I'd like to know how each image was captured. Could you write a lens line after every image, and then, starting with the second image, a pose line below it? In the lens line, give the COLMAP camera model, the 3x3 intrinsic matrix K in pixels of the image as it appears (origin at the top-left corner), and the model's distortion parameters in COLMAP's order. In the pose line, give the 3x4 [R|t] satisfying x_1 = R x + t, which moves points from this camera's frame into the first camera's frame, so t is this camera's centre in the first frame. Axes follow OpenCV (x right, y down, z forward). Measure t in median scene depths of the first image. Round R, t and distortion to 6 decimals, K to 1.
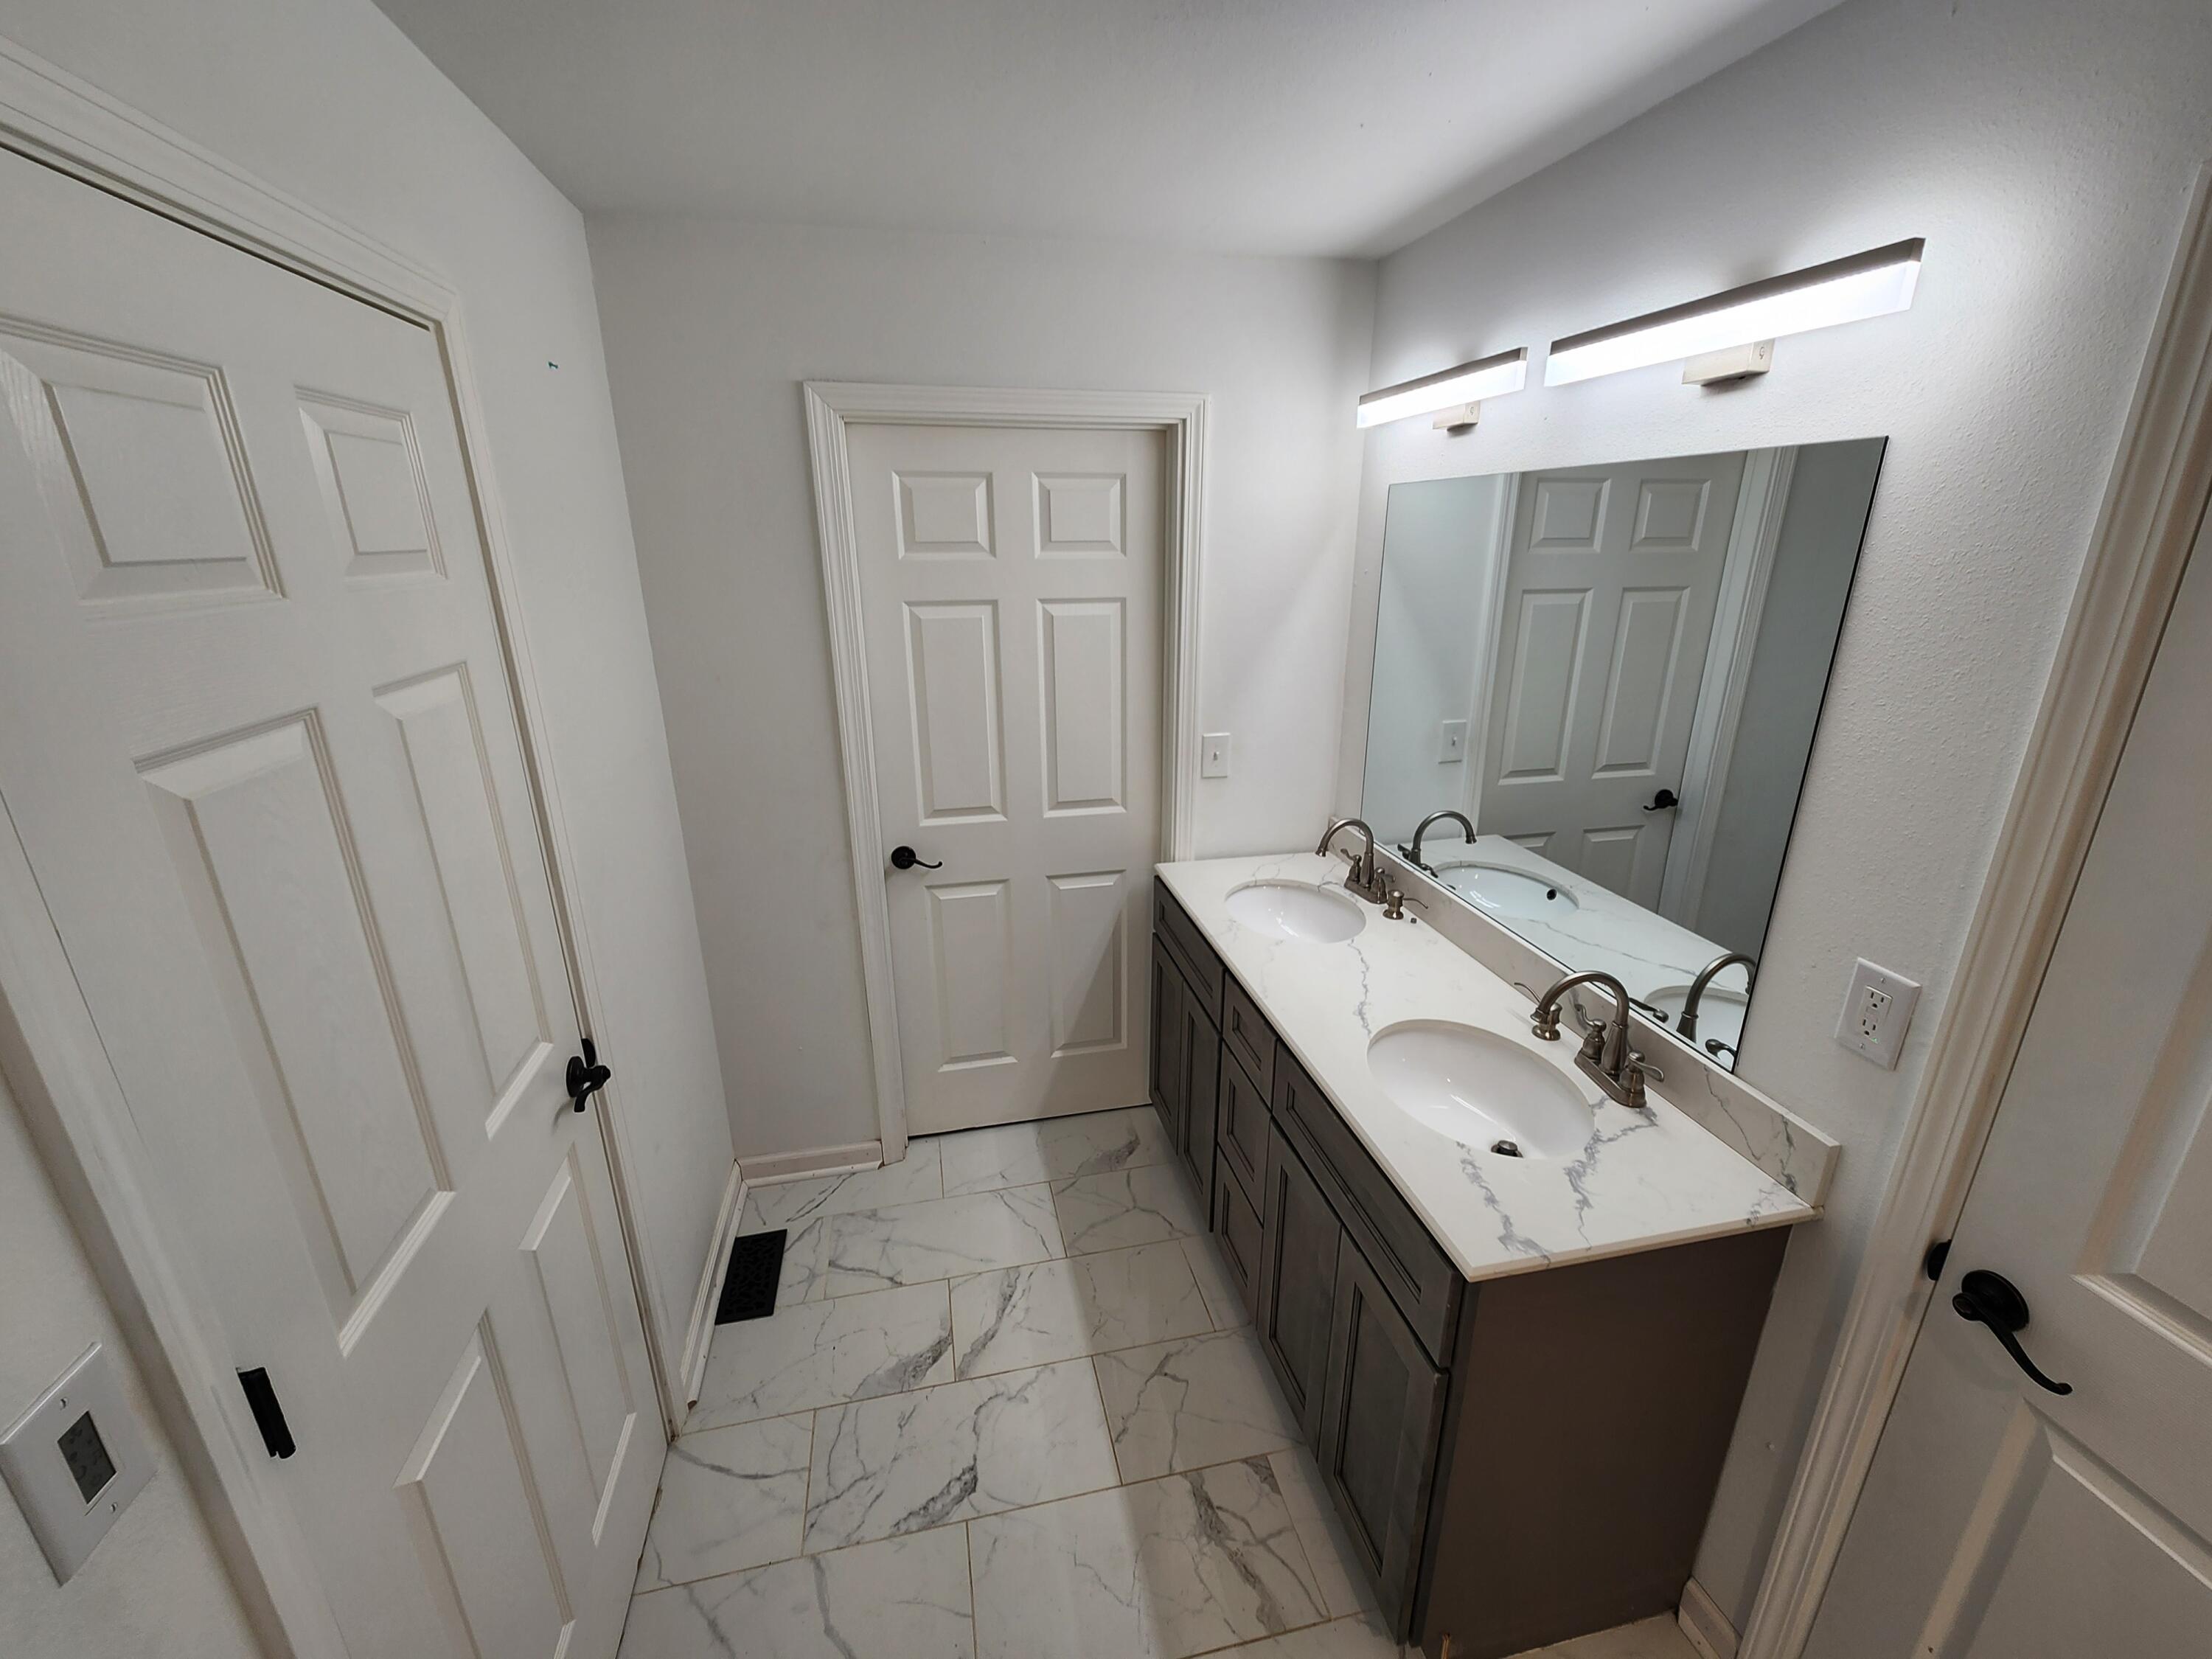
lens RADIAL K [[909.0, 0, 1096.5], [0, 909.0, 832.6], [0, 0, 1]] dist [-0.002386, -0.000295]
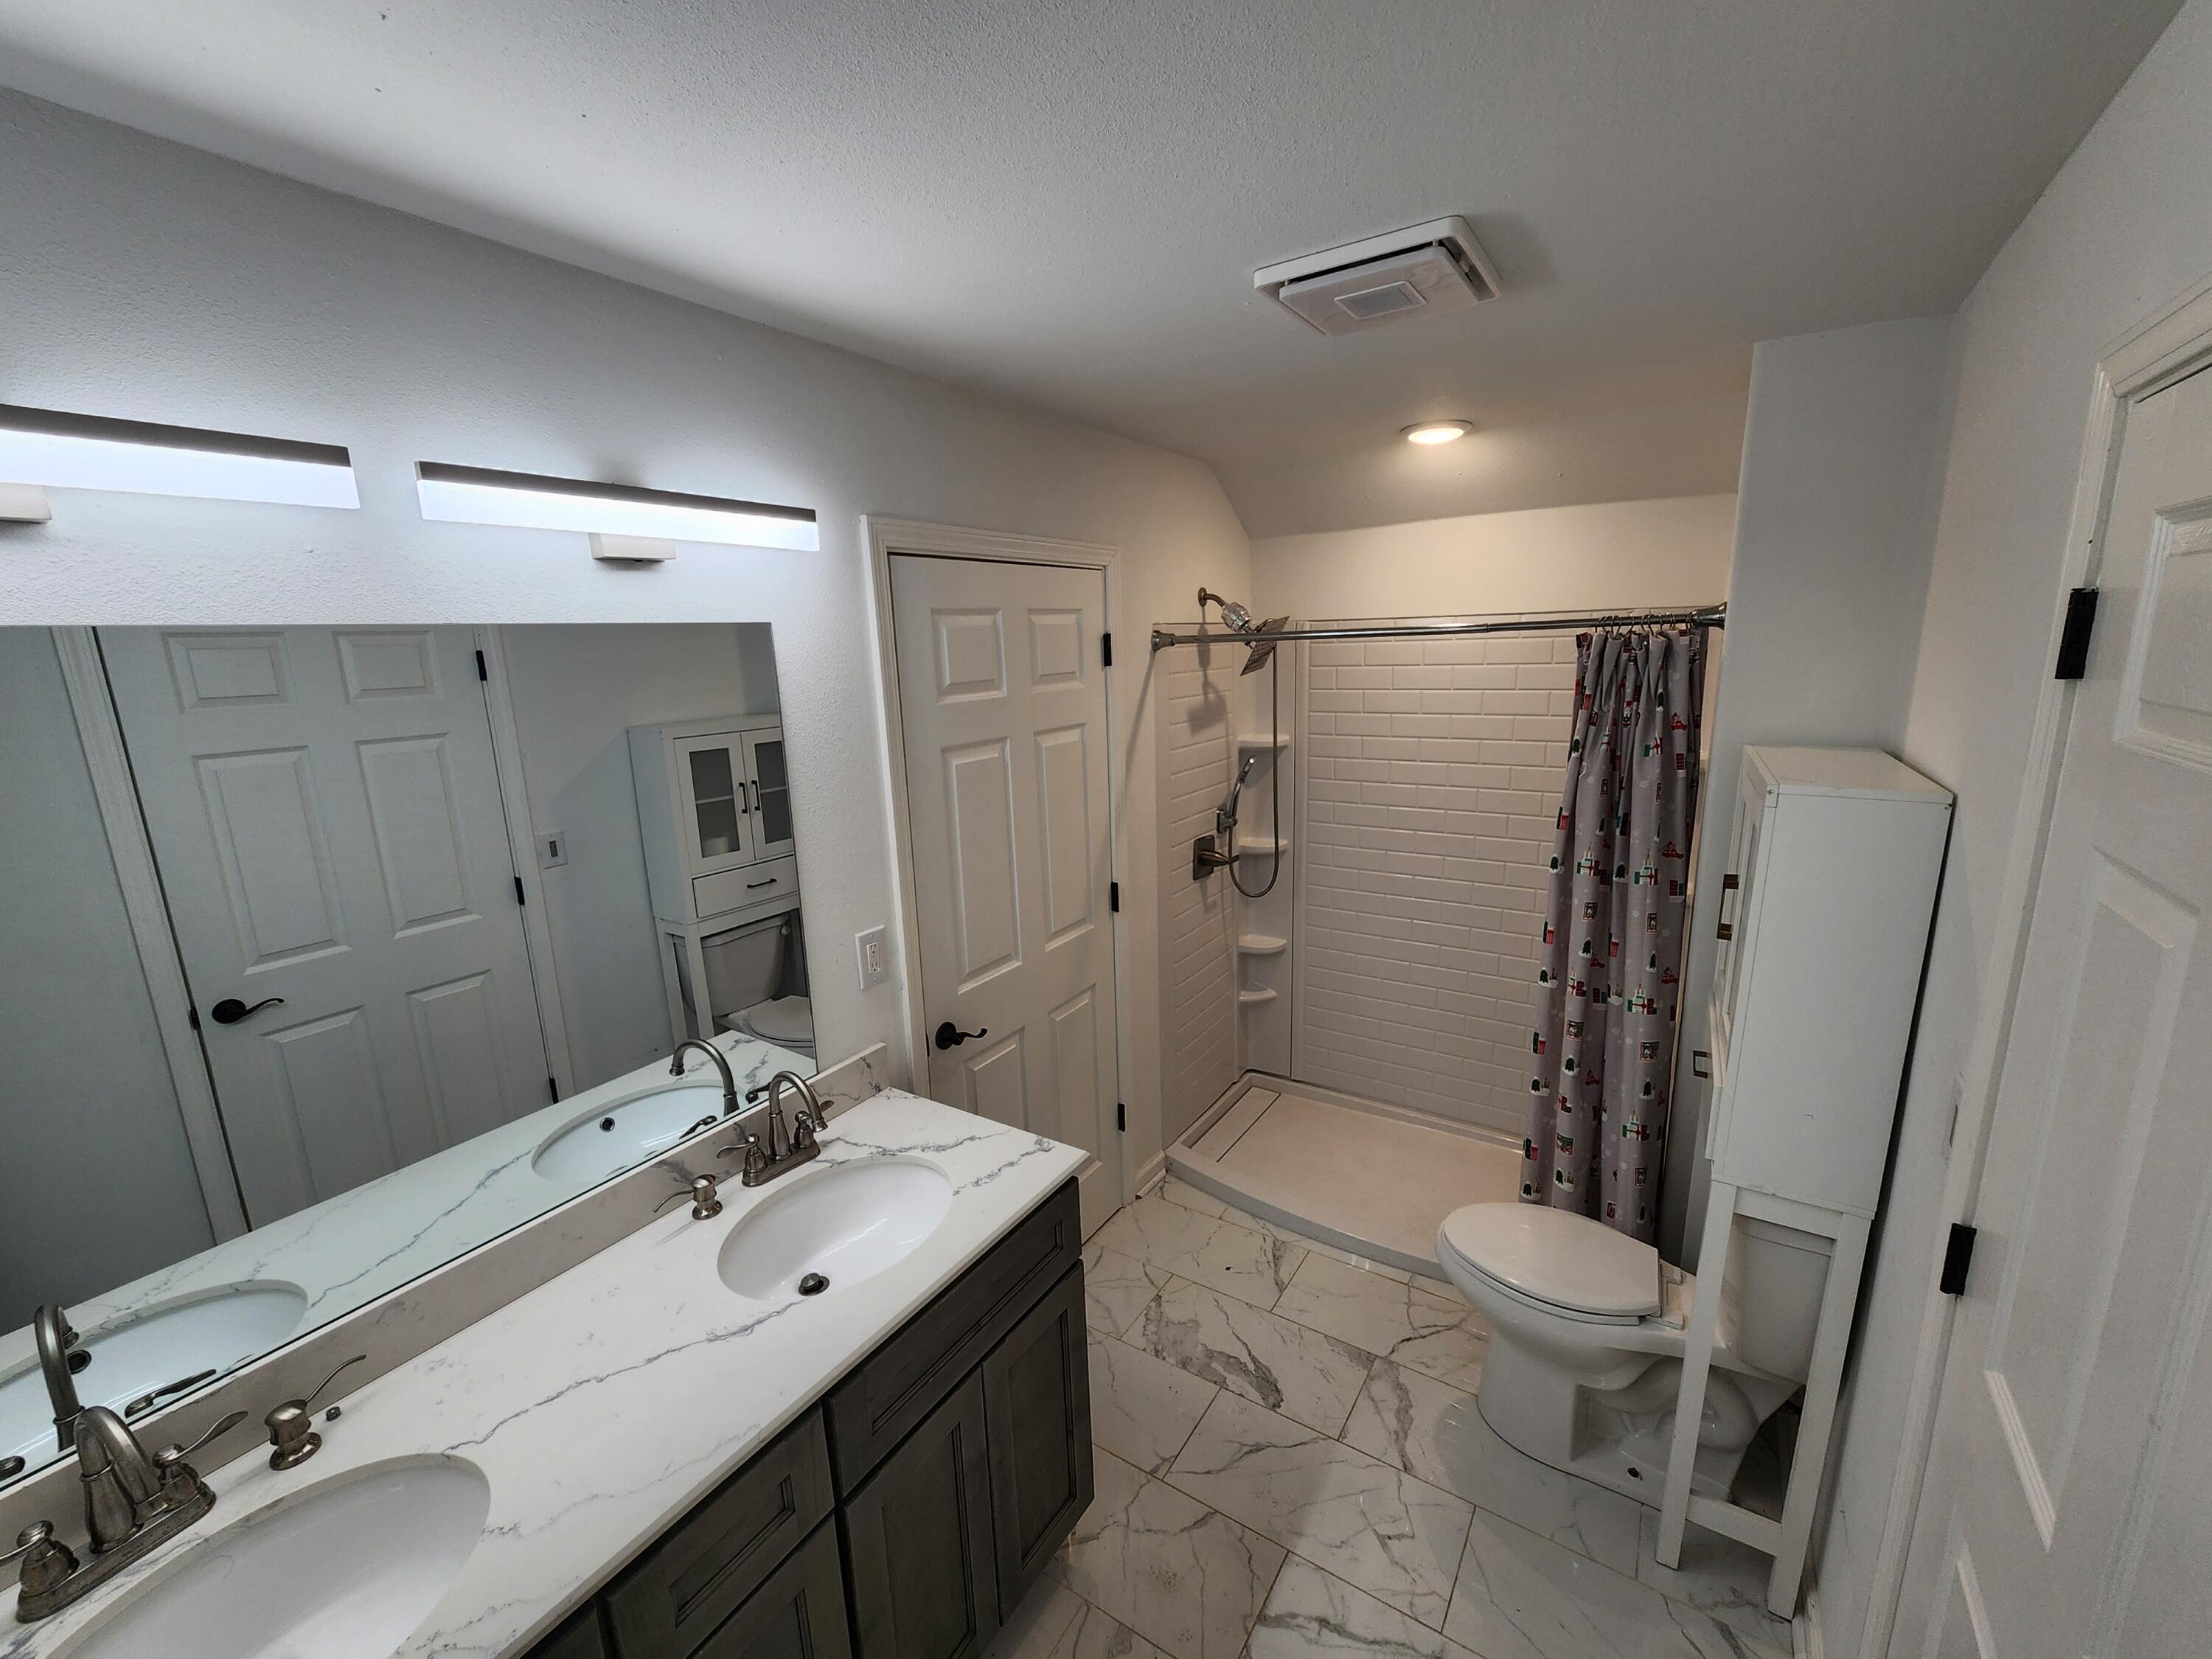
lens RADIAL K [[909.0, 0, 1096.5], [0, 909.0, 832.6], [0, 0, 1]] dist [-0.002386, -0.000295]
pose [[-0.698937, -0.120902, 0.704890, -0.439861], [0.260244, 0.875043, 0.408133, -0.438362], [-0.666154, 0.468702, -0.580136, 1.210966]]
